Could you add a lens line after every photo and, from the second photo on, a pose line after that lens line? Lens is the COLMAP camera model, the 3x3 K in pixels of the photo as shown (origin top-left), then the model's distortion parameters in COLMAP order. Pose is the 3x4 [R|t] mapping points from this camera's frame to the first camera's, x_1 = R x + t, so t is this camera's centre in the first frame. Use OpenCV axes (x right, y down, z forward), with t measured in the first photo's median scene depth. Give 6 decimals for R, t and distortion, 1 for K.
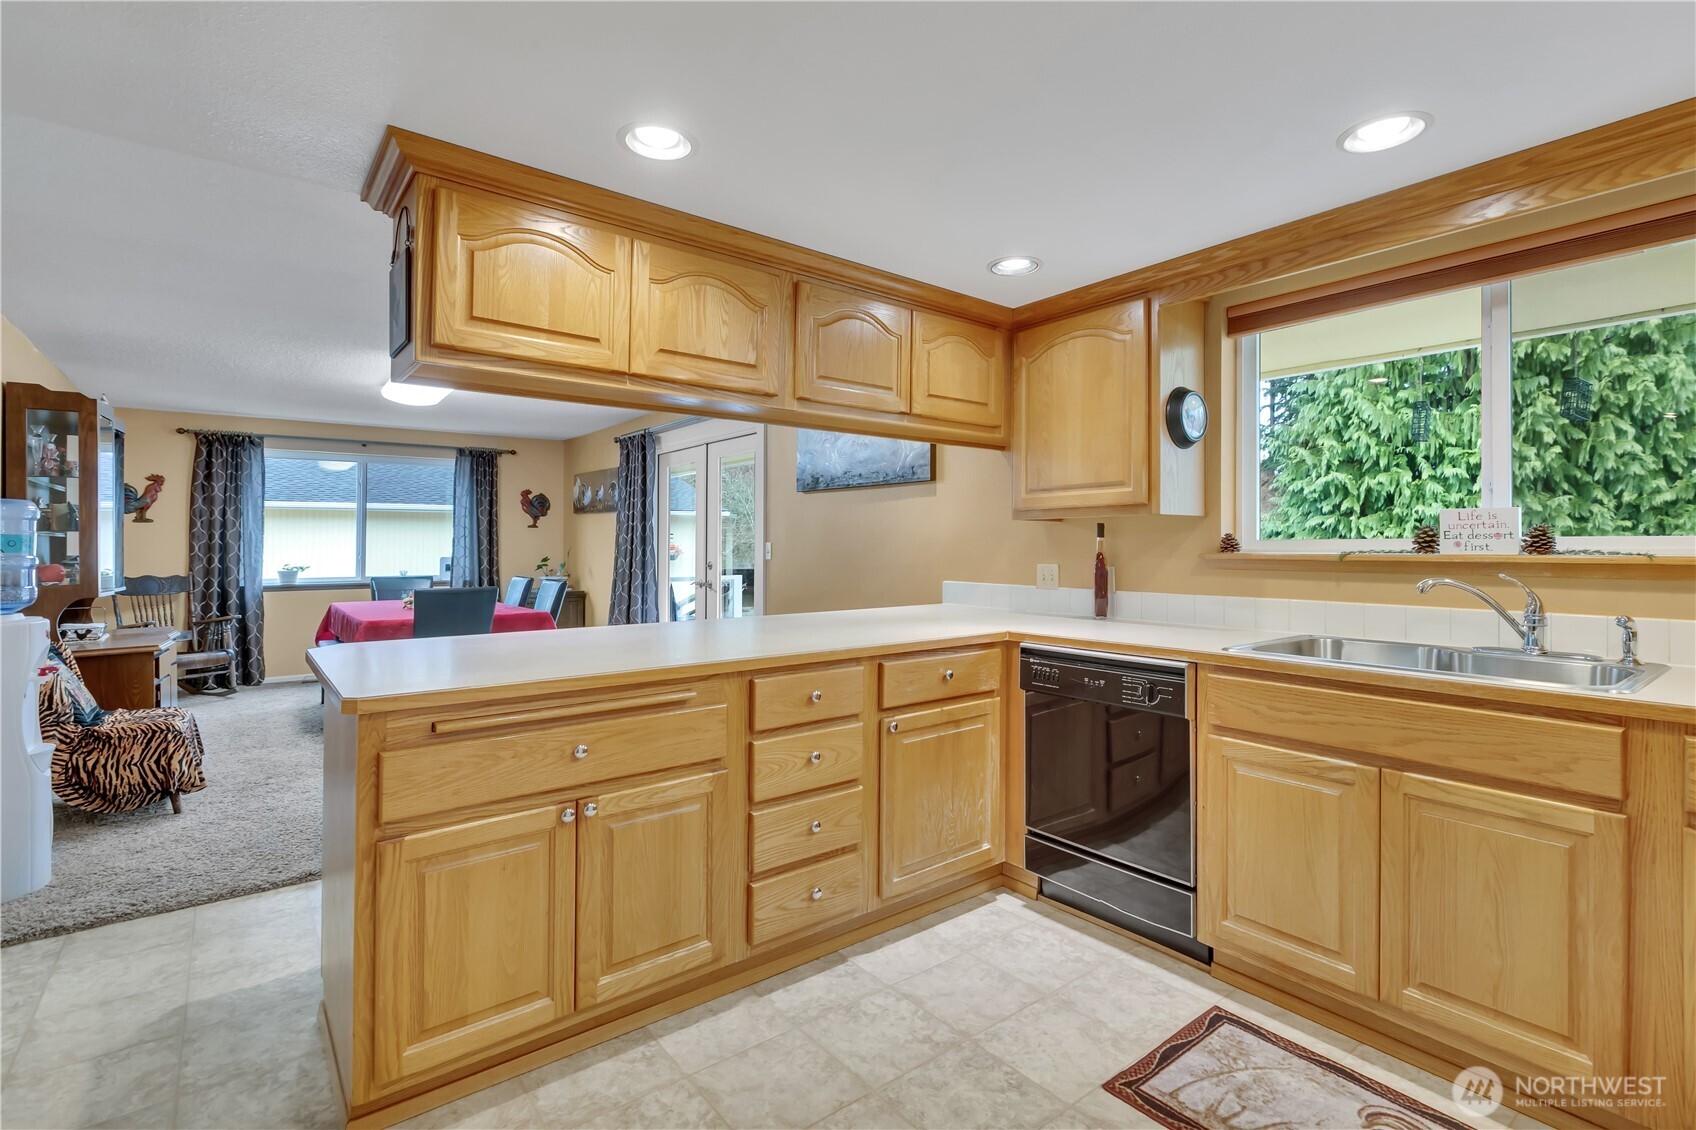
lens RADIAL K [[789.2, 0, 846.6], [0, 789.2, 547.5], [0, 0, 1]] dist [-0.006170, -0.000397]
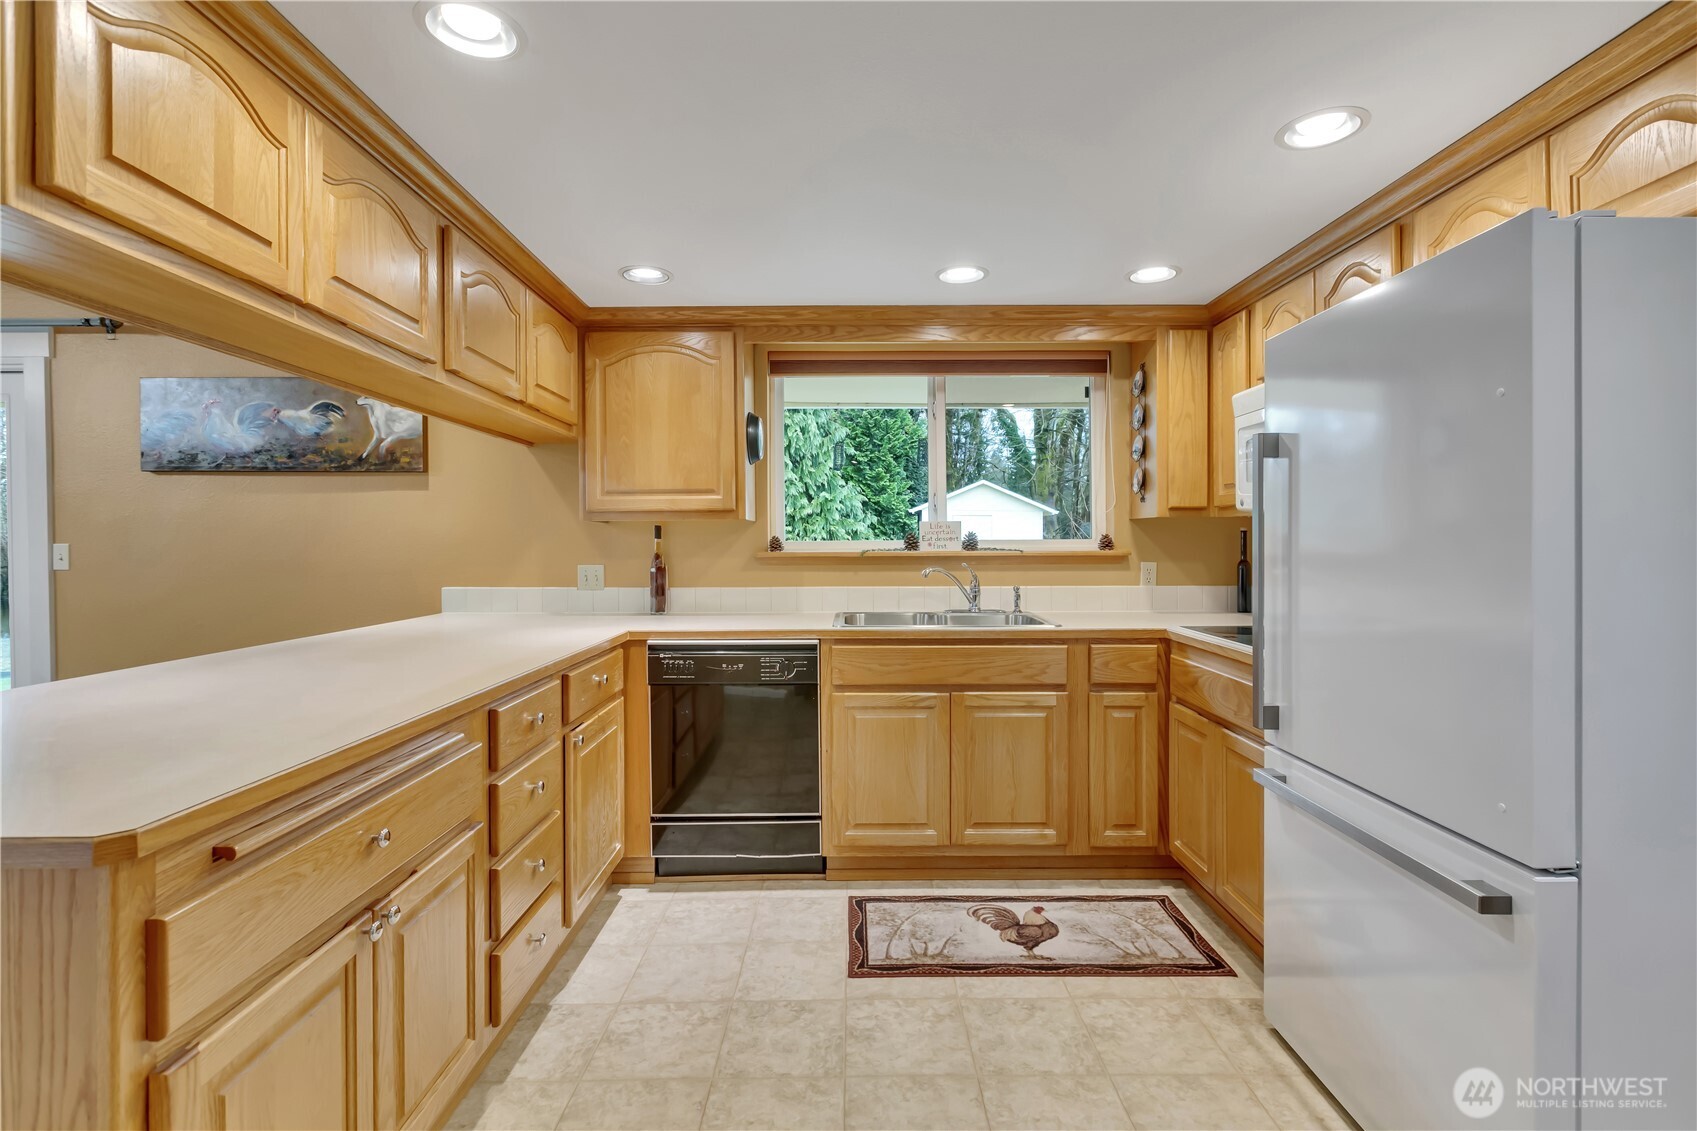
lens RADIAL K [[789.6, 0, 850.6], [0, 789.6, 561.7], [0, 0, 1]] dist [-0.006170, -0.000397]
pose [[0.606890, -0.020681, 0.794517, -0.497621], [0.005562, 0.999747, 0.021774, -0.004715], [-0.794766, -0.008795, 0.606852, 0.178735]]
